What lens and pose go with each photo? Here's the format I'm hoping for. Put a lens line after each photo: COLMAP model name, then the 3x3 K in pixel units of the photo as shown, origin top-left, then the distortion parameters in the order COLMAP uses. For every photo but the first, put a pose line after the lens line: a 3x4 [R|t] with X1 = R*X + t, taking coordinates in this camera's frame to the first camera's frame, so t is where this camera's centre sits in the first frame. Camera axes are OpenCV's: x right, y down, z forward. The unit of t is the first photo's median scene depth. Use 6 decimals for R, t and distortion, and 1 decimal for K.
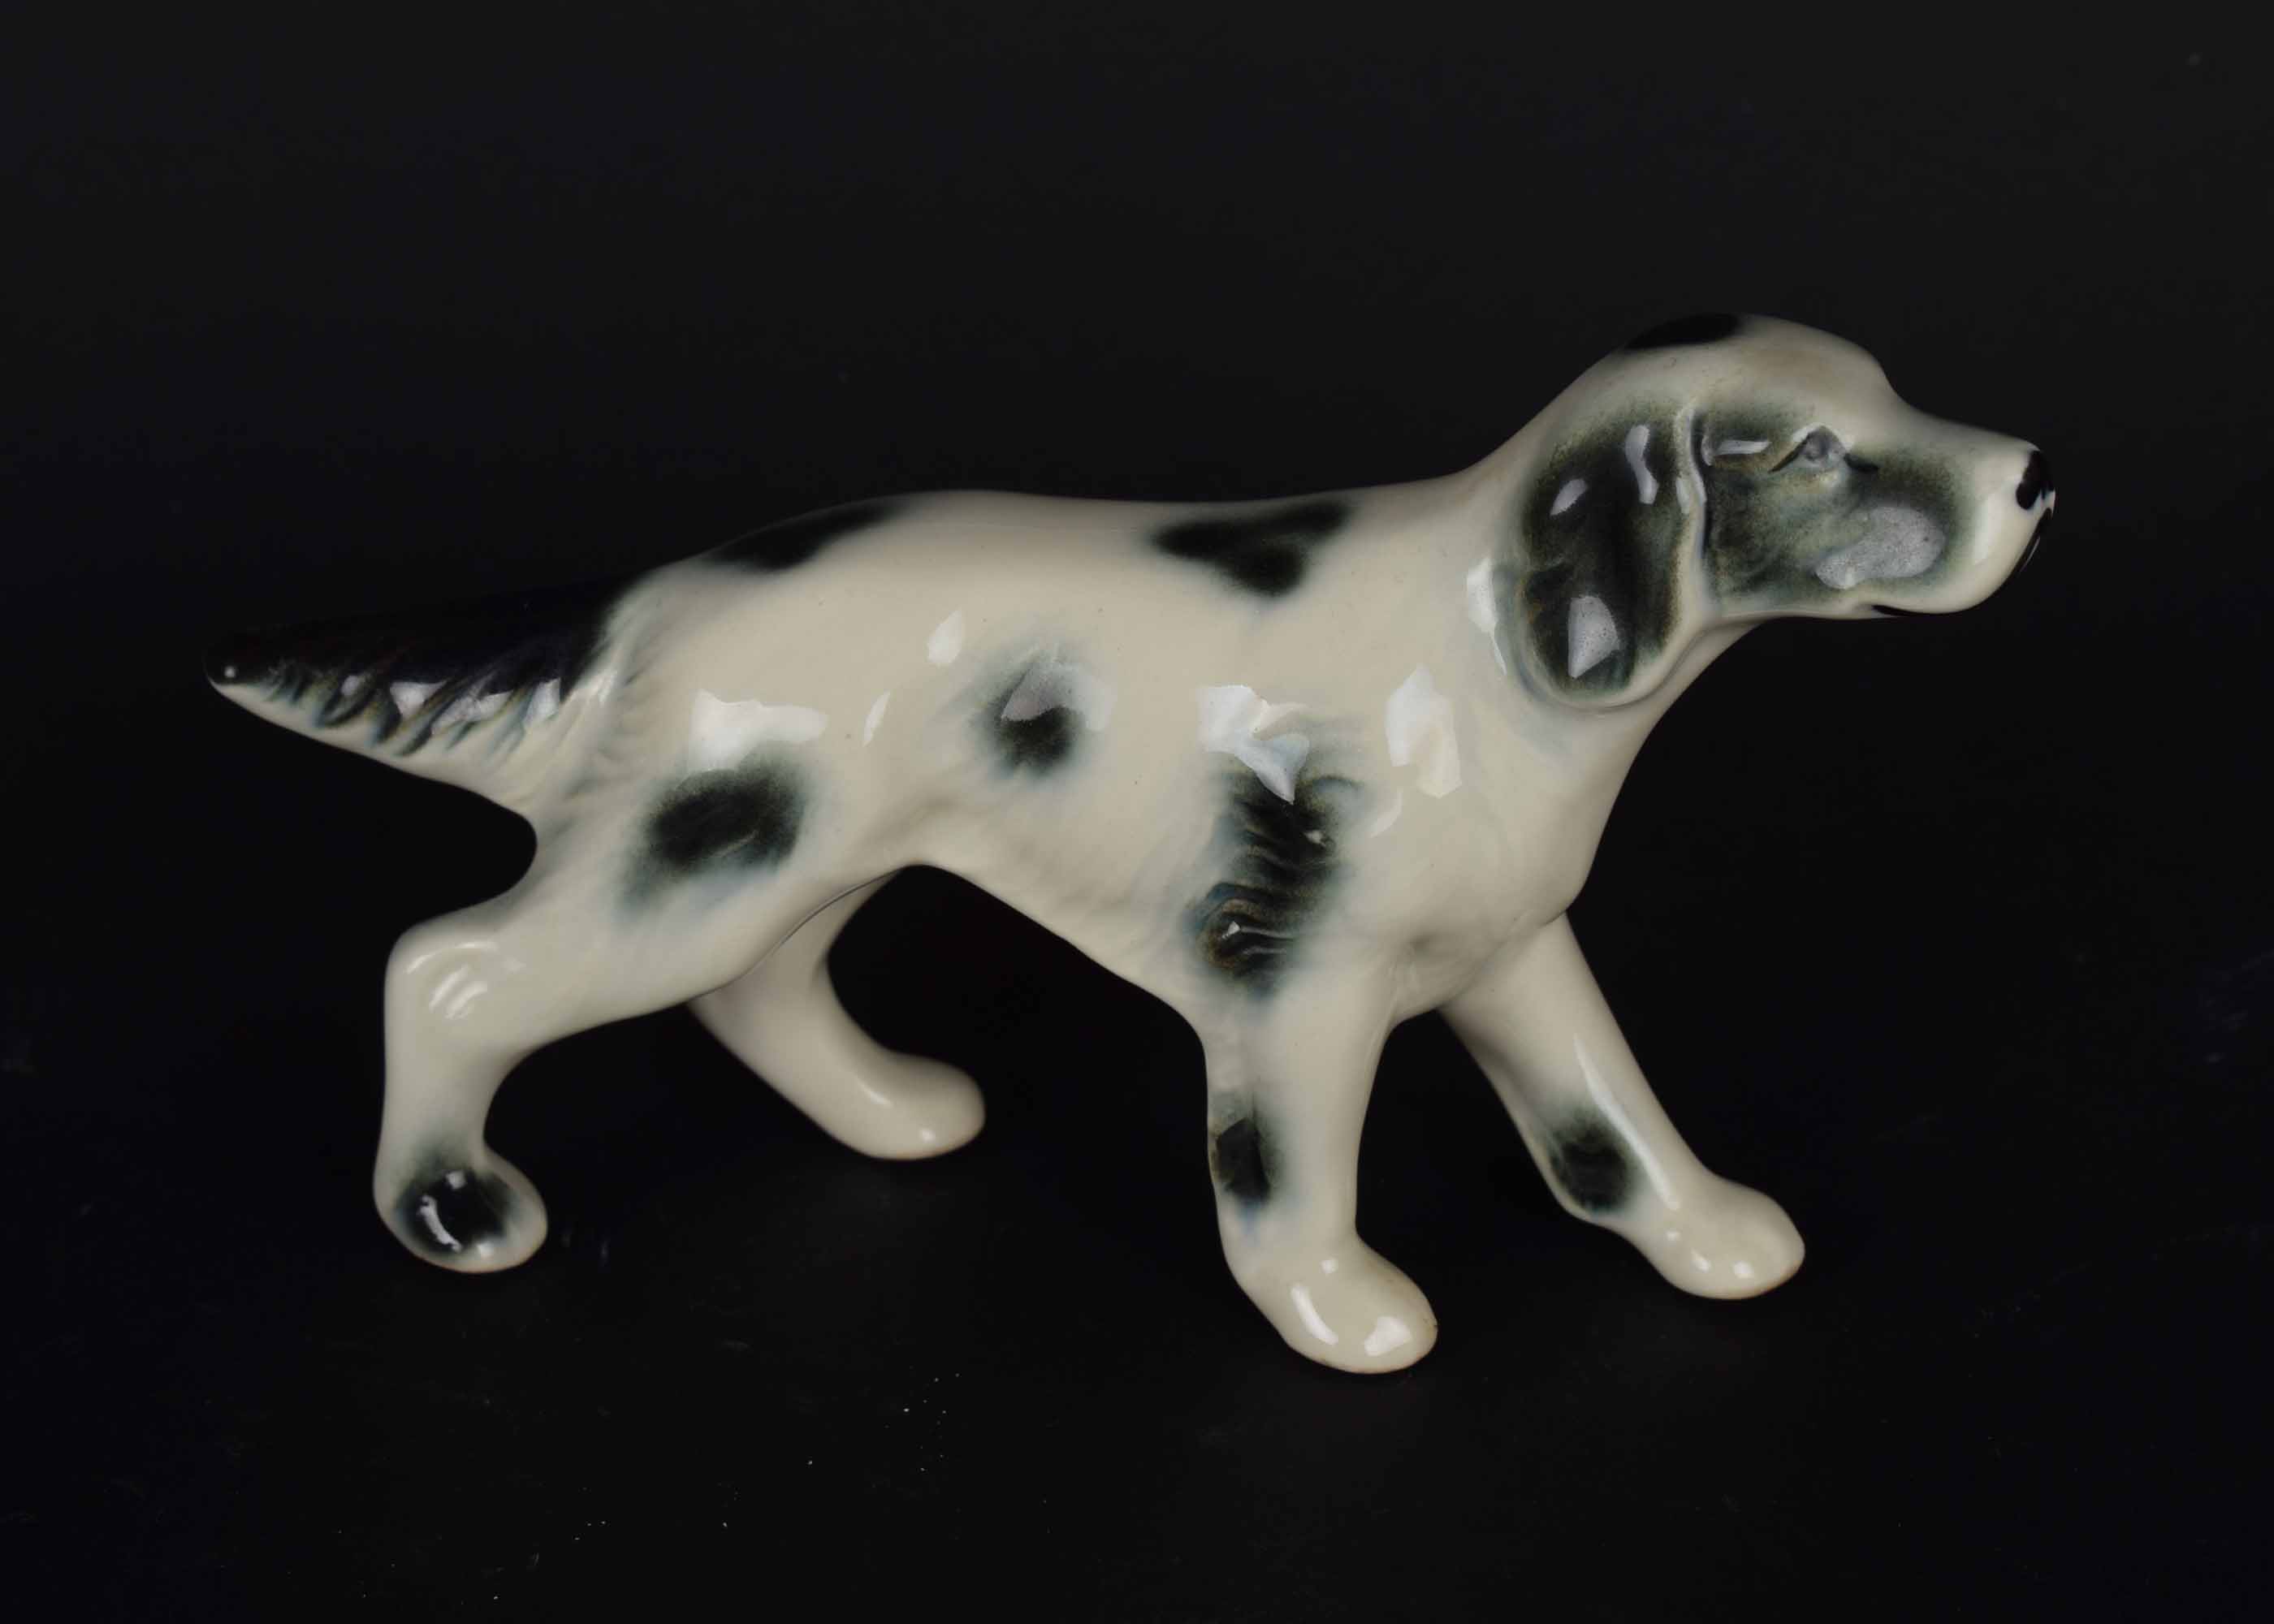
lens RADIAL K [[5216.5, 0, 1136.0], [0, 5216.5, 809.9], [0, 0, 1]] dist [-0.058284, 0.000000]
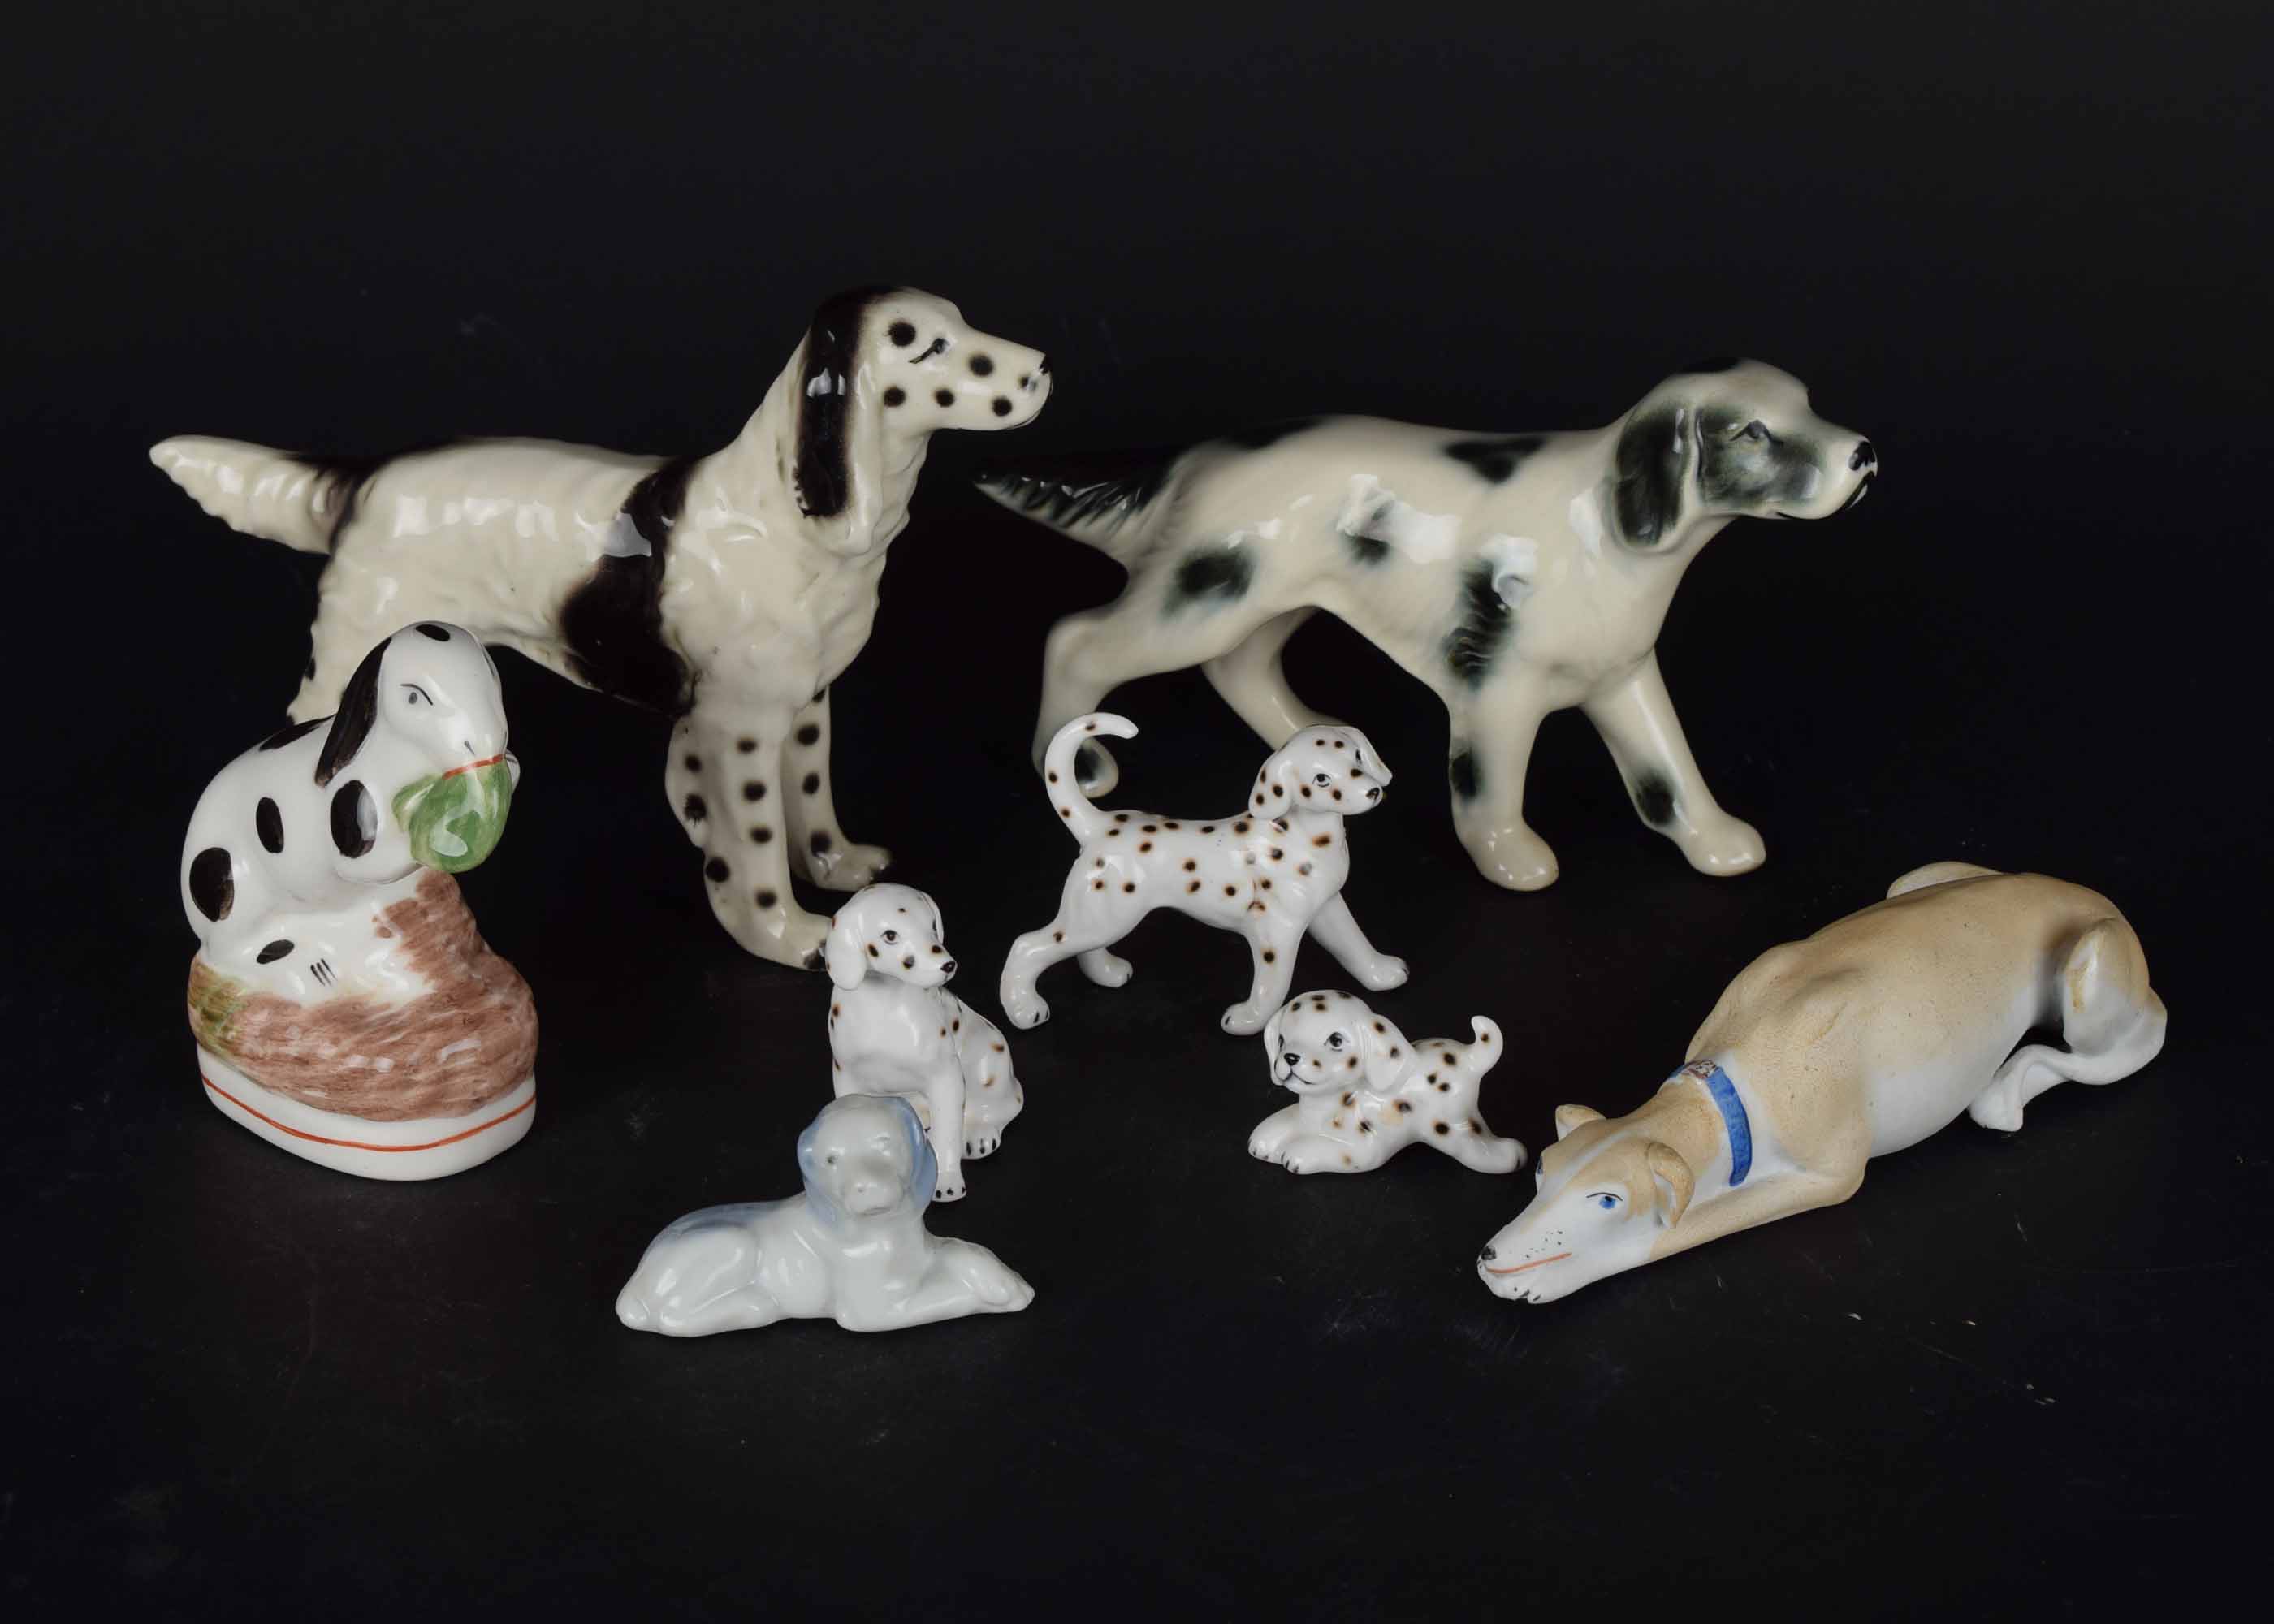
lens RADIAL K [[4407.4, 0, 1138.5], [0, 4407.4, 808.5], [0, 0, 1]] dist [0.006188, 0.000000]
pose [[0.977521, 0.100809, -0.185178, 0.209327], [-0.094508, 0.994614, 0.042571, 0.022156], [0.188472, -0.024113, 0.981783, -0.634675]]
